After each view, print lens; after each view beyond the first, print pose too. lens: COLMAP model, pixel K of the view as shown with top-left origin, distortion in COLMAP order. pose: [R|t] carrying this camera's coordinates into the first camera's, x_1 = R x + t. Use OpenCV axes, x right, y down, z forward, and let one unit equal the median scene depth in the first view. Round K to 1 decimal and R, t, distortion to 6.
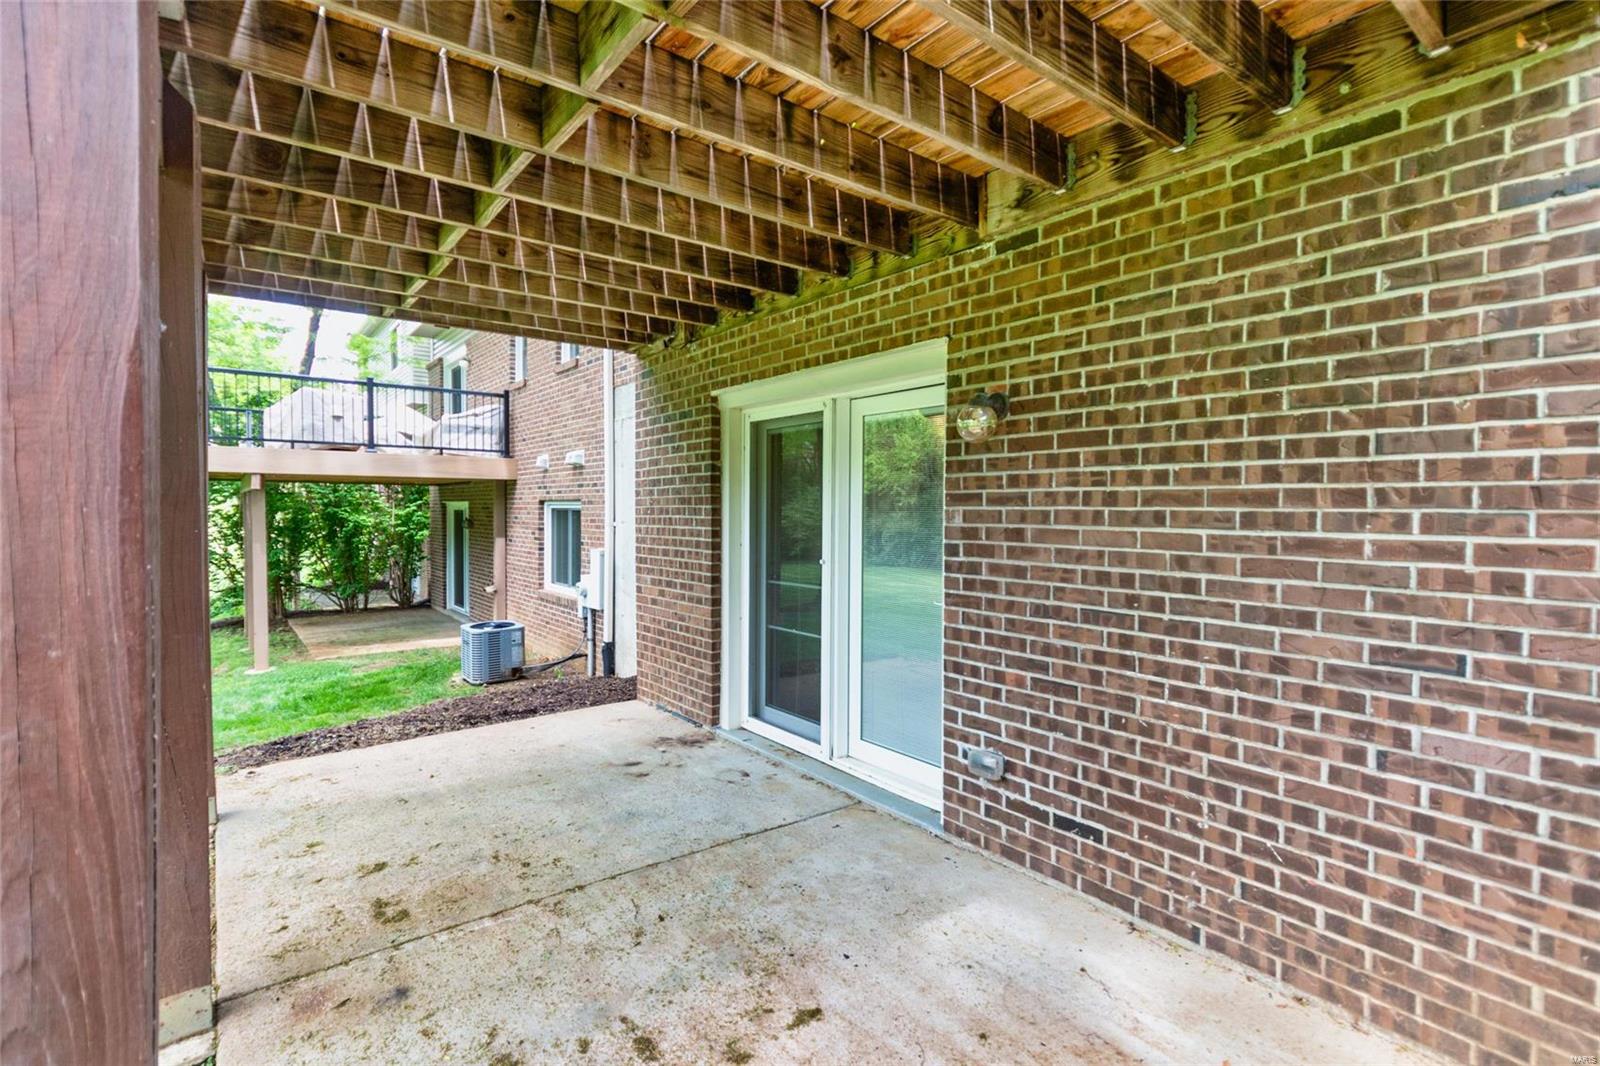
lens RADIAL K [[767.1, 0, 814.7], [0, 767.1, 528.0], [0, 0, 1]] dist [0.013730, -0.005989]
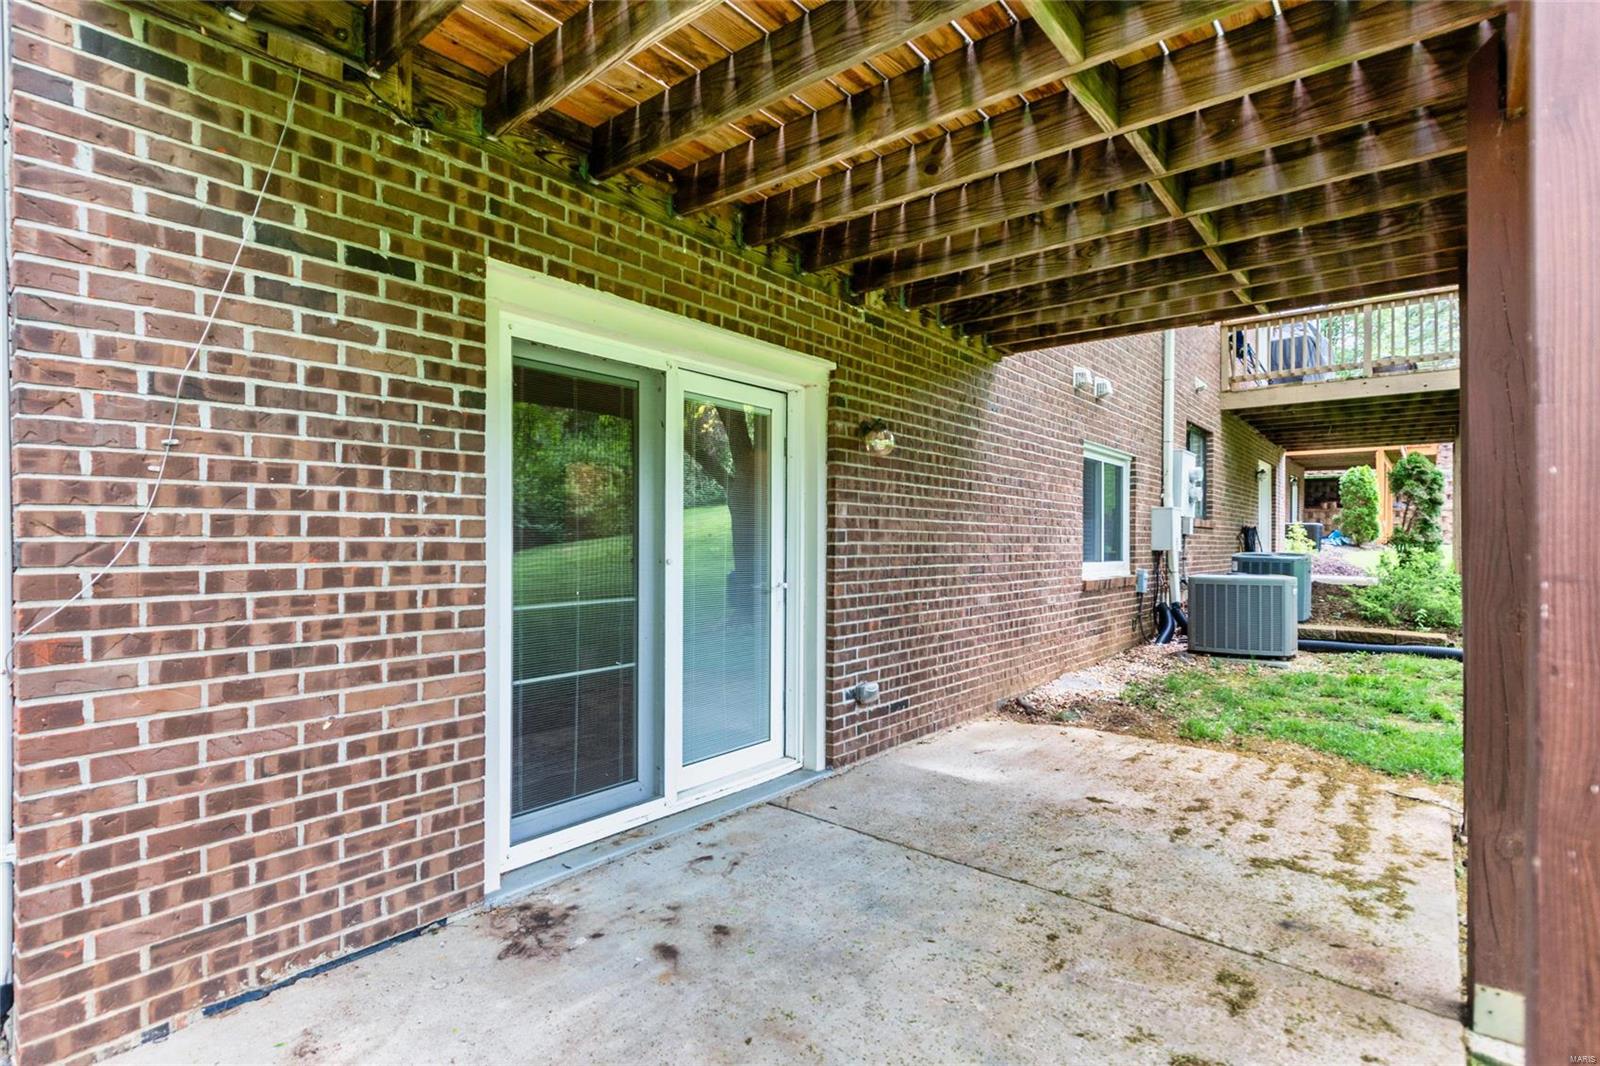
lens RADIAL K [[767.1, 0, 805.6], [0, 767.1, 535.0], [0, 0, 1]] dist [0.013730, -0.005989]
pose [[-0.219295, 0.000205, 0.975659, -1.115608], [0.017272, 0.999844, 0.003672, 0.022699], [-0.975506, 0.017657, -0.219265, 1.451925]]
